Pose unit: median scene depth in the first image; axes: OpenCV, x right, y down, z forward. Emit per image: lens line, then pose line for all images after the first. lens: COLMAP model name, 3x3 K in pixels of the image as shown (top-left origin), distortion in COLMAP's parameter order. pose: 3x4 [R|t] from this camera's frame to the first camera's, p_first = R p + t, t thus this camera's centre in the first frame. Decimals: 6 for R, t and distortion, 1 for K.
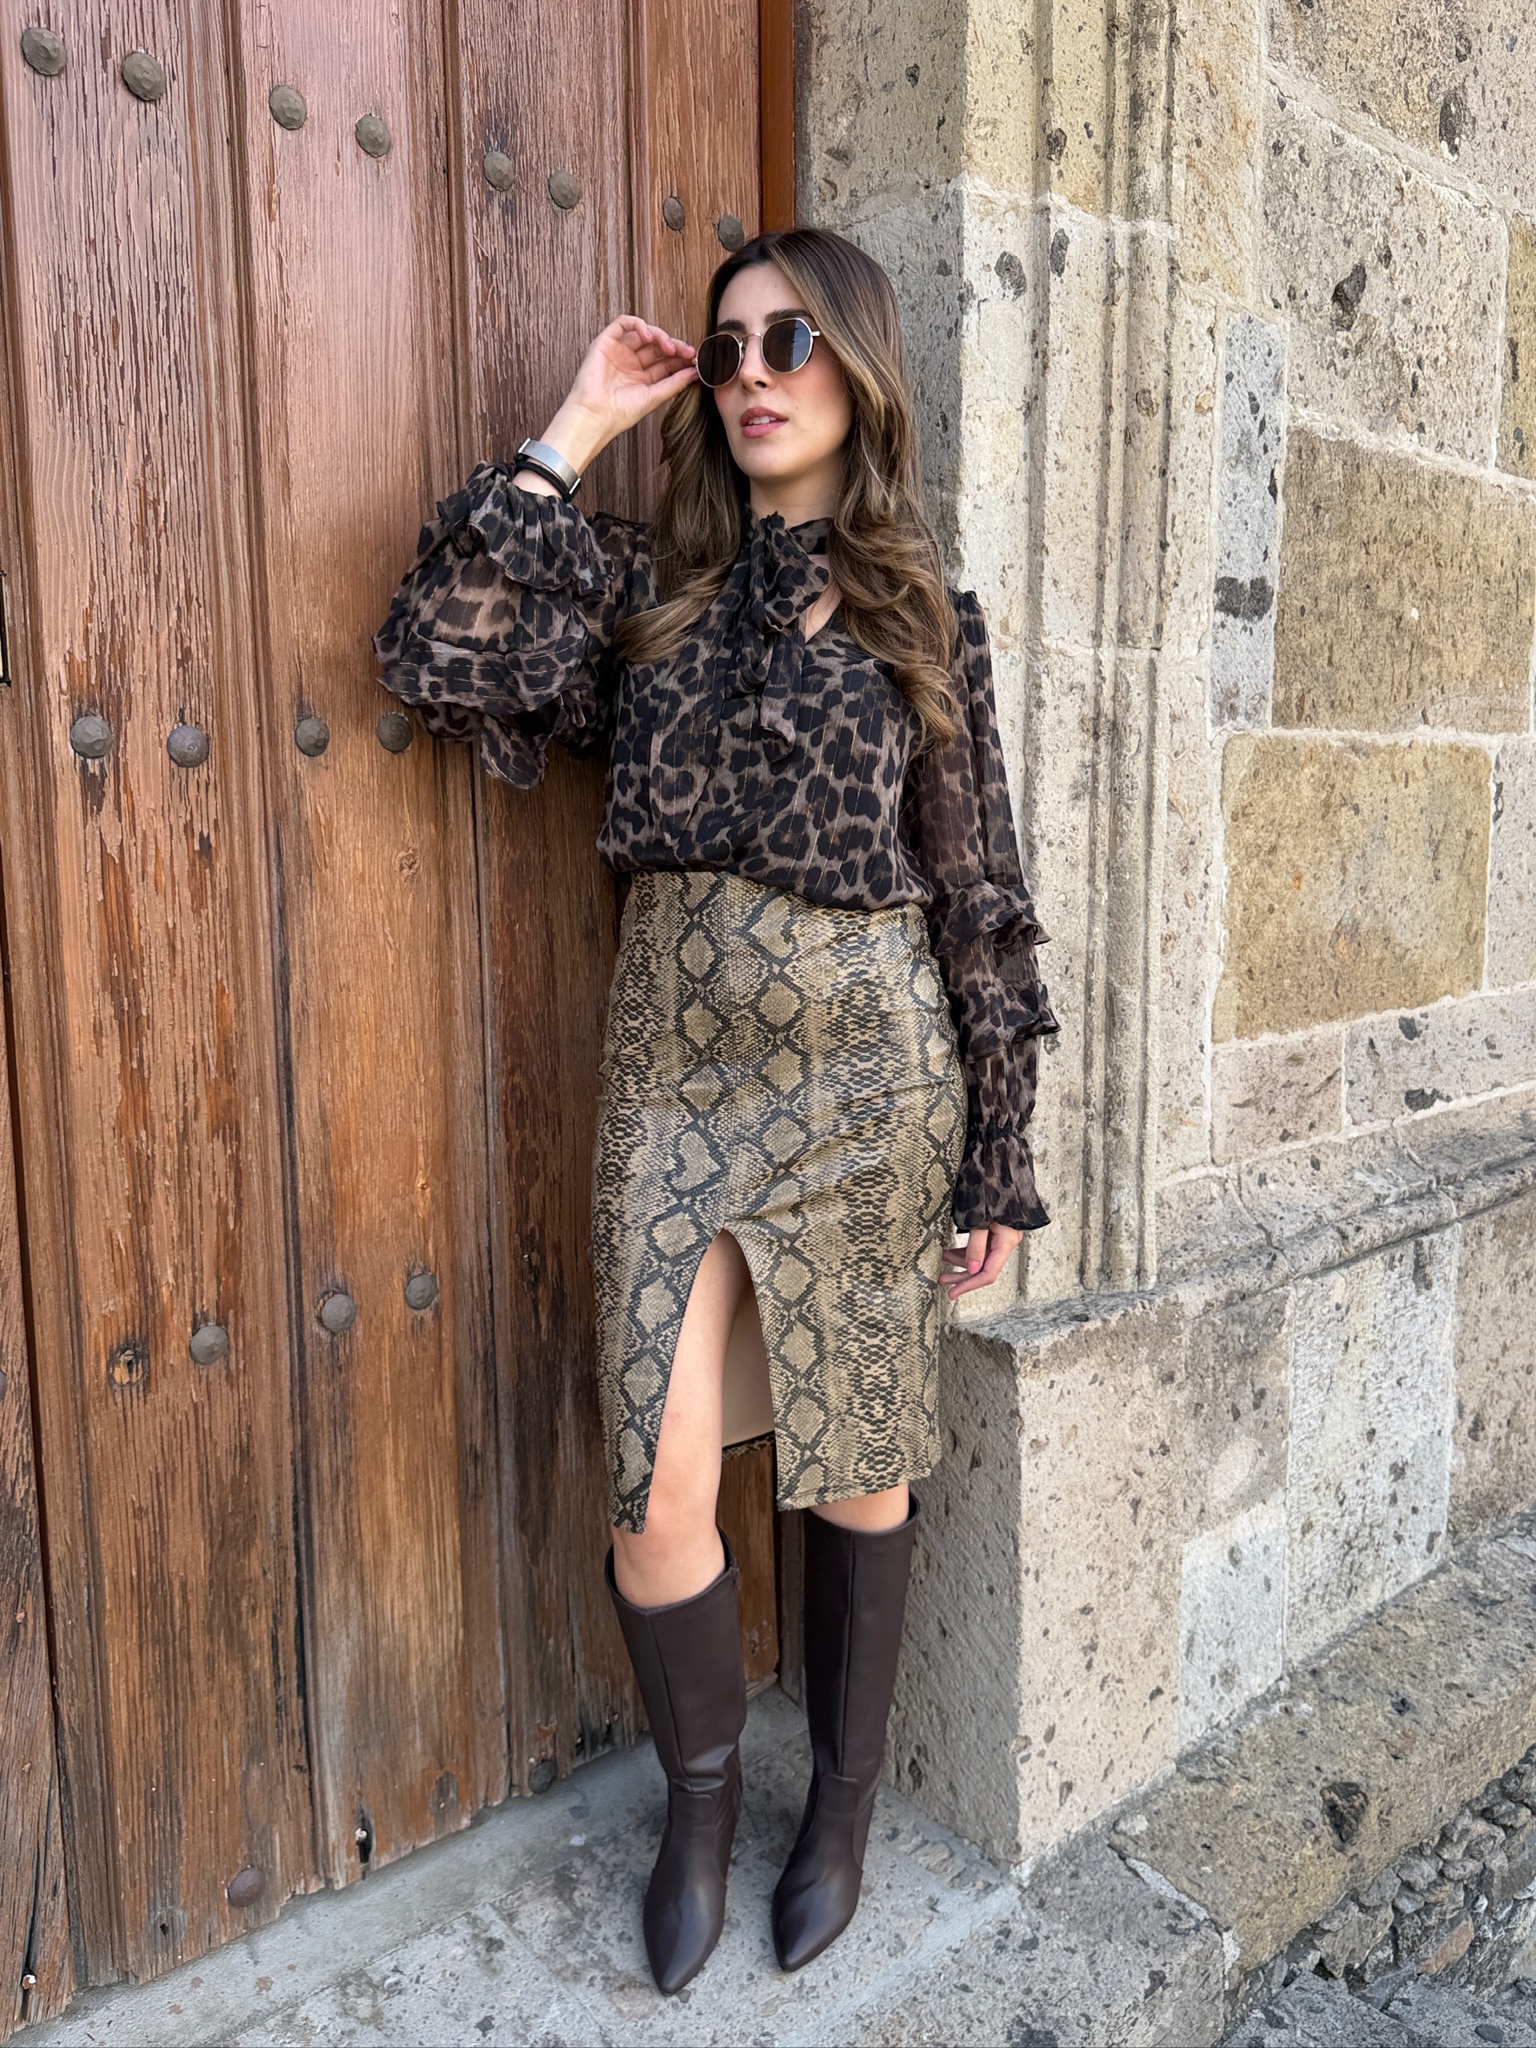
lens RADIAL K [[1652.5, 0, 771.5], [0, 1652.5, 1006.0], [0, 0, 1]] dist [0.183662, -0.397838]
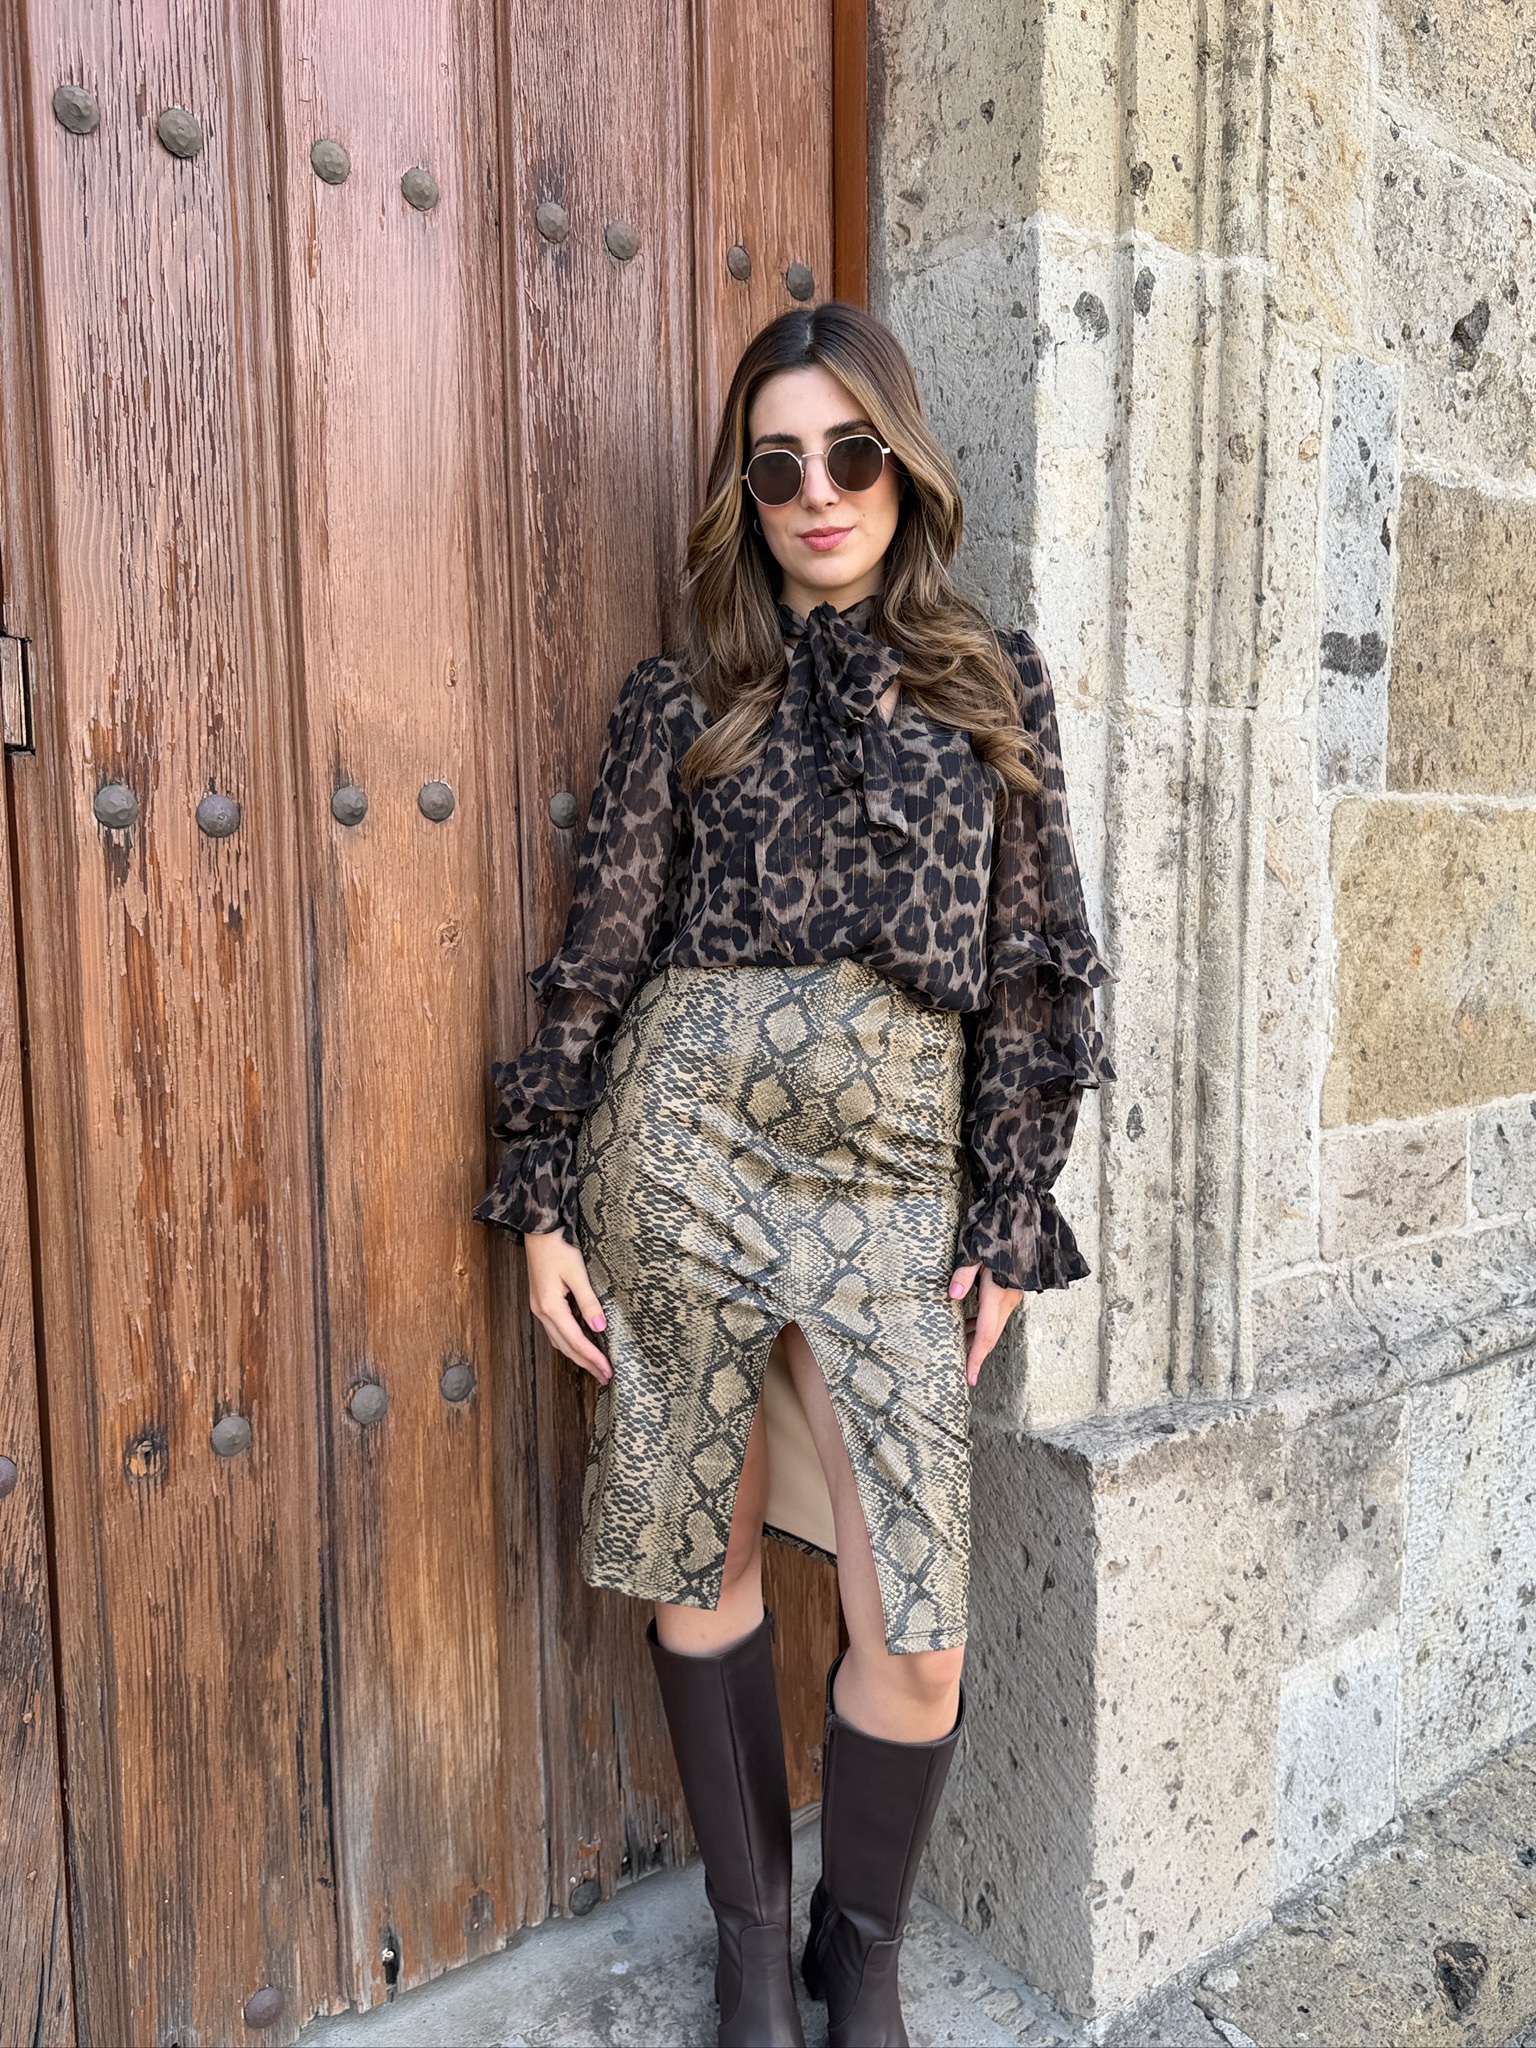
lens RADIAL K [[1661.8, 0, 768.0], [0, 1661.8, 1024.0], [0, 0, 1]] dist [0.141200, -0.288863]
pose [[0.996665, 0.009185, -0.081081, 0.039229], [-0.011296, 0.999608, -0.025619, -0.010486], [0.080814, 0.026450, 0.996378, 0.049816]]
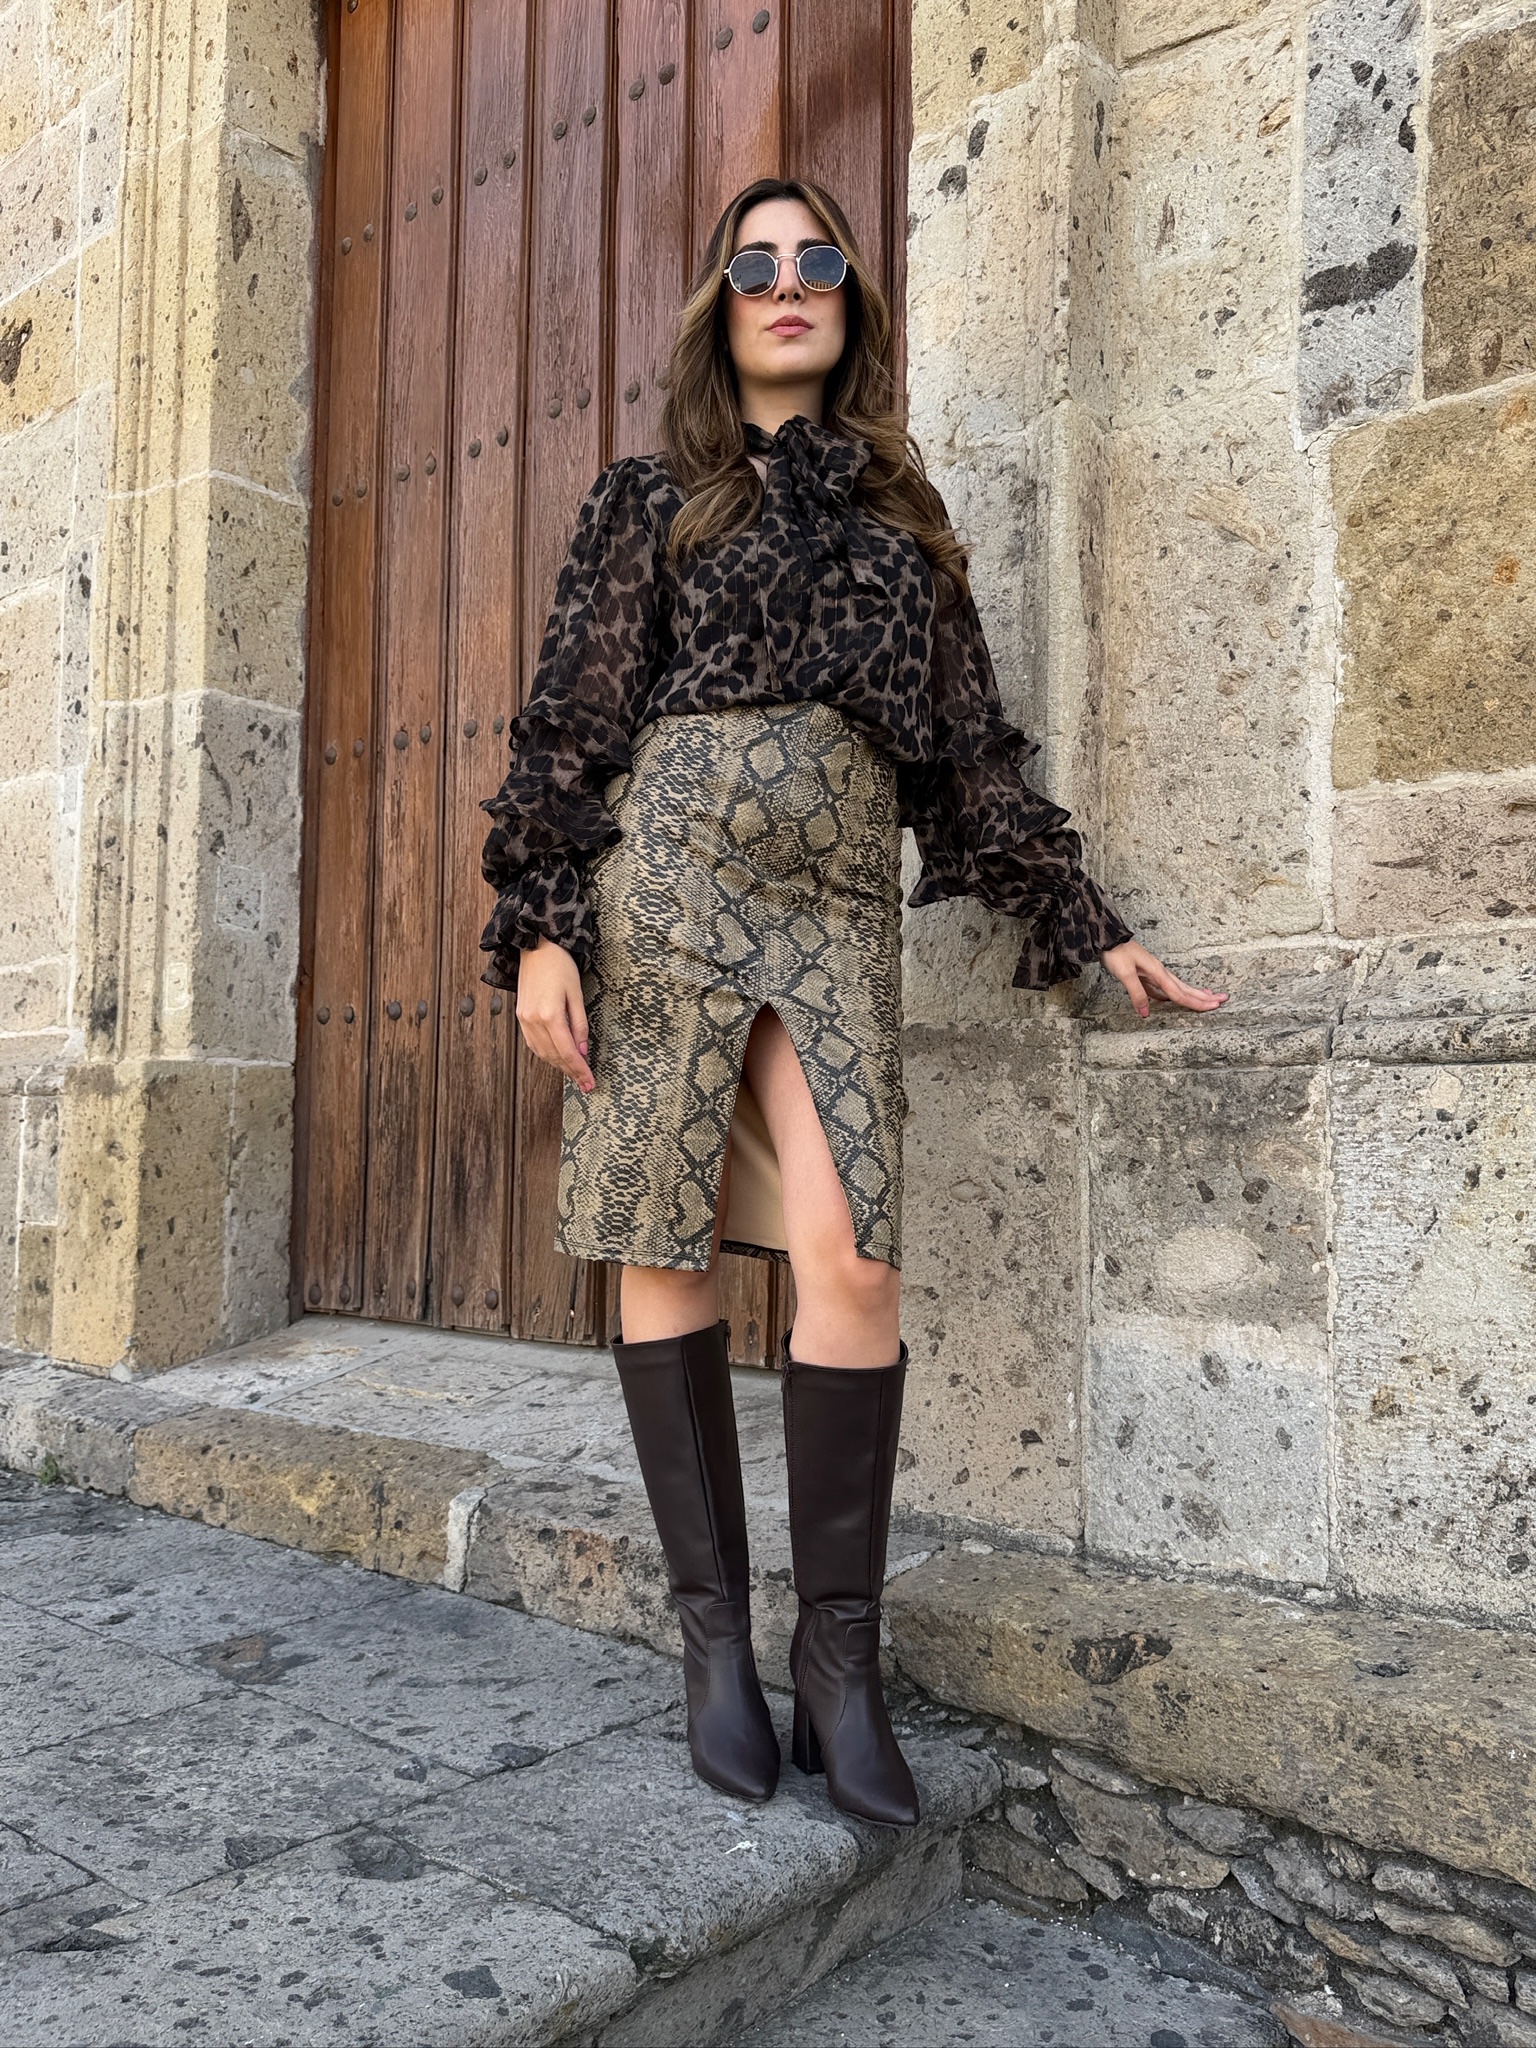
lens RADIAL K [[1661.8, 0, 768.0], [0, 1661.8, 1024.0], [0, 0, 1]] dist [0.141200, -0.288863]
pose [[0.128221, -0.059986, -0.989930, 1.262324], [-0.135969, 0.987680, -0.077461, 0.289508], [0.982381, 0.144532, 0.118485, 0.756649]]
